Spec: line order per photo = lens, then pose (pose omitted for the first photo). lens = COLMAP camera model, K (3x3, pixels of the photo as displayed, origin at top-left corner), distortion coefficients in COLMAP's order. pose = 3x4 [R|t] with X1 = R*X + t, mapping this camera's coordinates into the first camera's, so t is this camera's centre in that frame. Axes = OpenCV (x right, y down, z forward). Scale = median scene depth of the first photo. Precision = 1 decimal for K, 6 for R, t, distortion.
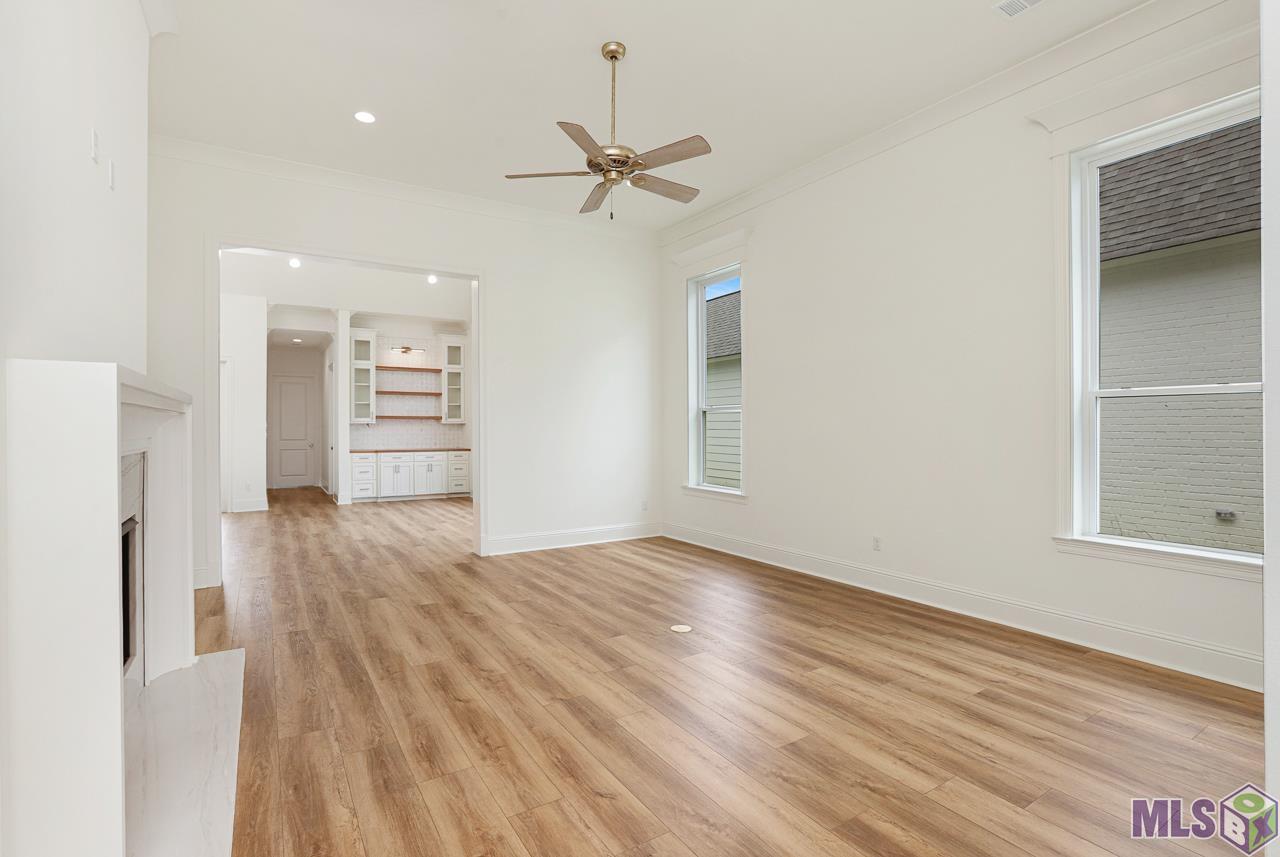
lens RADIAL K [[574.6, 0, 625.6], [0, 574.6, 428.4], [0, 0, 1]] dist [-0.033790, 0.000814]
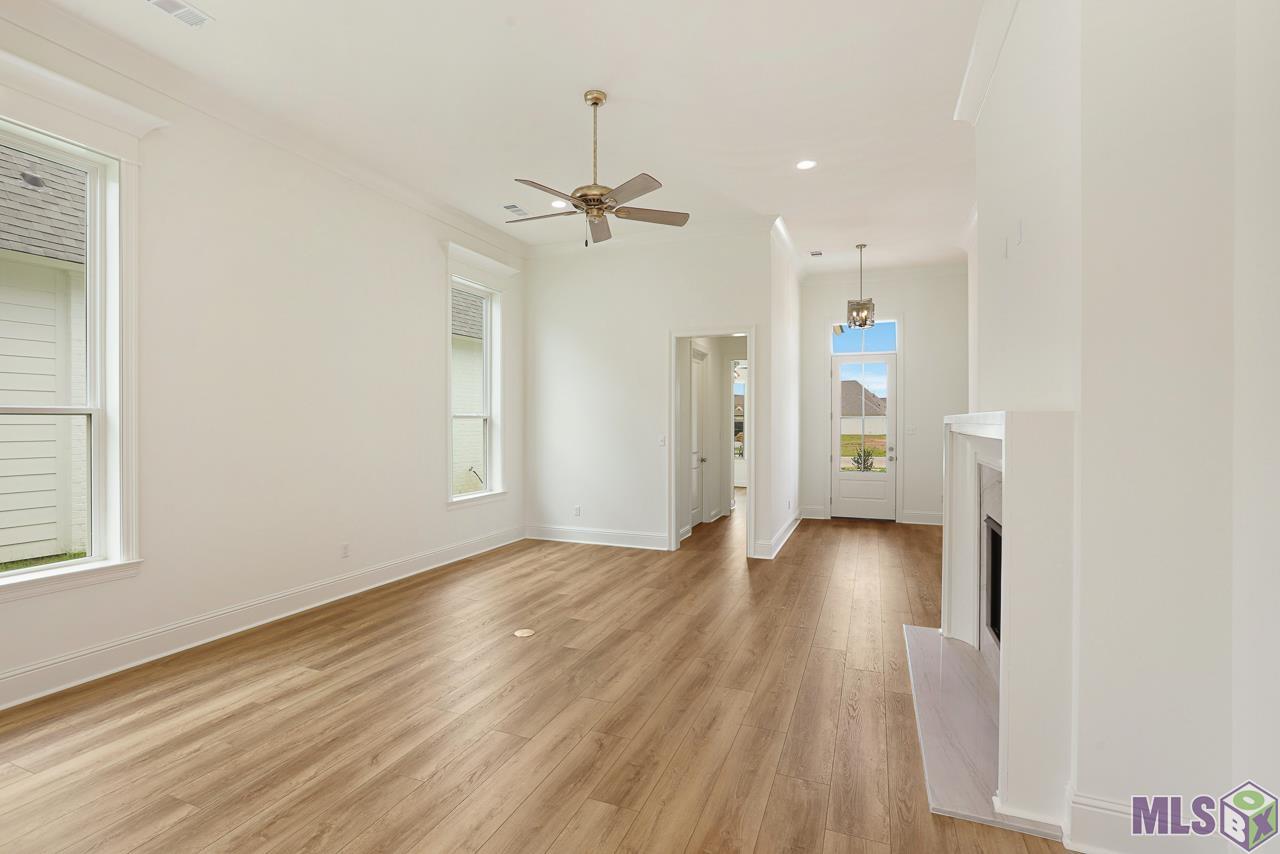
lens RADIAL K [[582.1, 0, 640.0], [0, 582.1, 427.0], [0, 0, 1]] dist [-0.022424, 0.004624]
pose [[-0.578521, -0.003557, 0.815660, -0.802429], [0.003385, 0.999971, 0.006761, -0.029198], [-0.815661, 0.006672, -0.578492, 1.301540]]
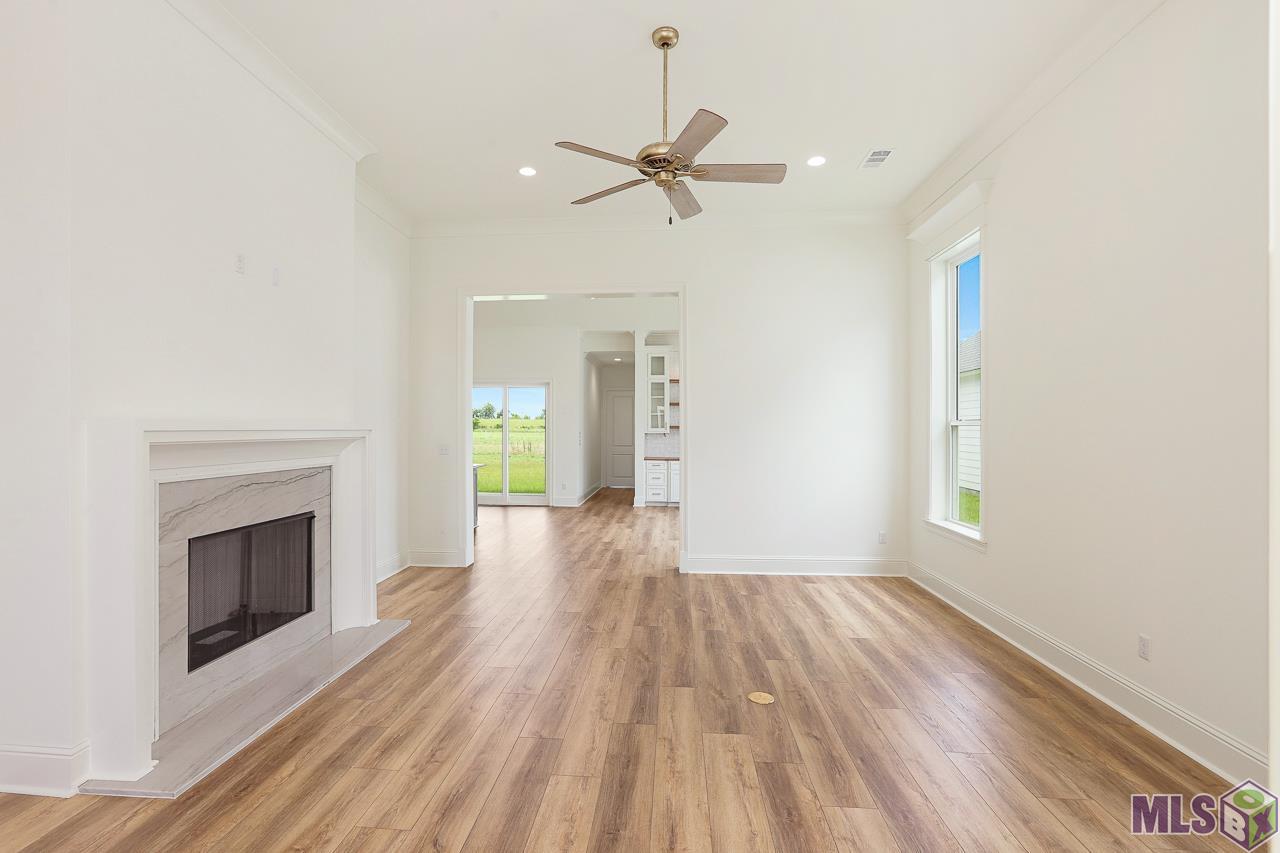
lens RADIAL K [[582.1, 0, 640.0], [0, 582.1, 426.5], [0, 0, 1]] dist [-0.022424, 0.004624]
pose [[0.808052, 0.000387, -0.589111, 0.405249], [-0.005585, 0.999960, -0.007003, -0.032493], [0.589084, 0.008949, 0.808022, 0.196903]]
